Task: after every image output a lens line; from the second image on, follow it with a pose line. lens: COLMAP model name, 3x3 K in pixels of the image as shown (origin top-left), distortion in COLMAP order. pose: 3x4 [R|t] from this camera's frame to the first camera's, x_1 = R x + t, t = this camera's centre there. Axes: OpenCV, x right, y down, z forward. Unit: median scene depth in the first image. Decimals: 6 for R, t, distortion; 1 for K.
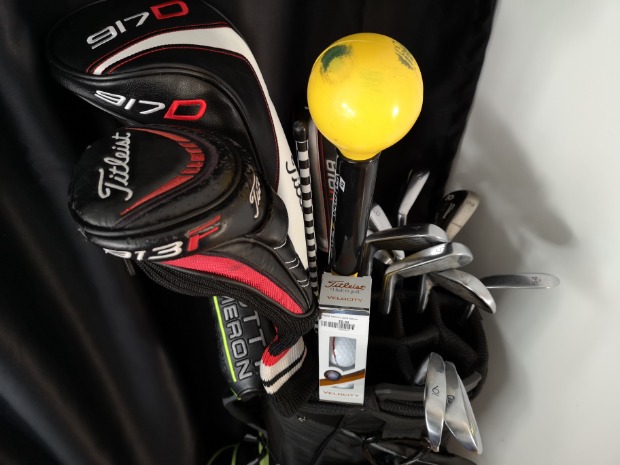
lens RADIAL K [[487.4, 0, 310.0], [0, 487.4, 232.5], [0, 0, 1]] dist [0.039314, 0.000250]
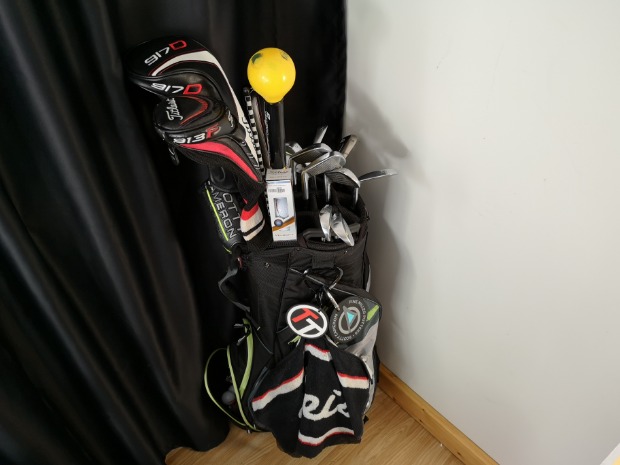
lens RADIAL K [[496.8, 0, 310.0], [0, 496.8, 232.5], [0, 0, 1]] dist [0.031271, -0.008867]
pose [[0.991013, -0.111251, 0.074269, 0.022308], [0.113989, 0.992910, -0.033692, 0.447555], [-0.069994, 0.041855, 0.996669, -1.058015]]
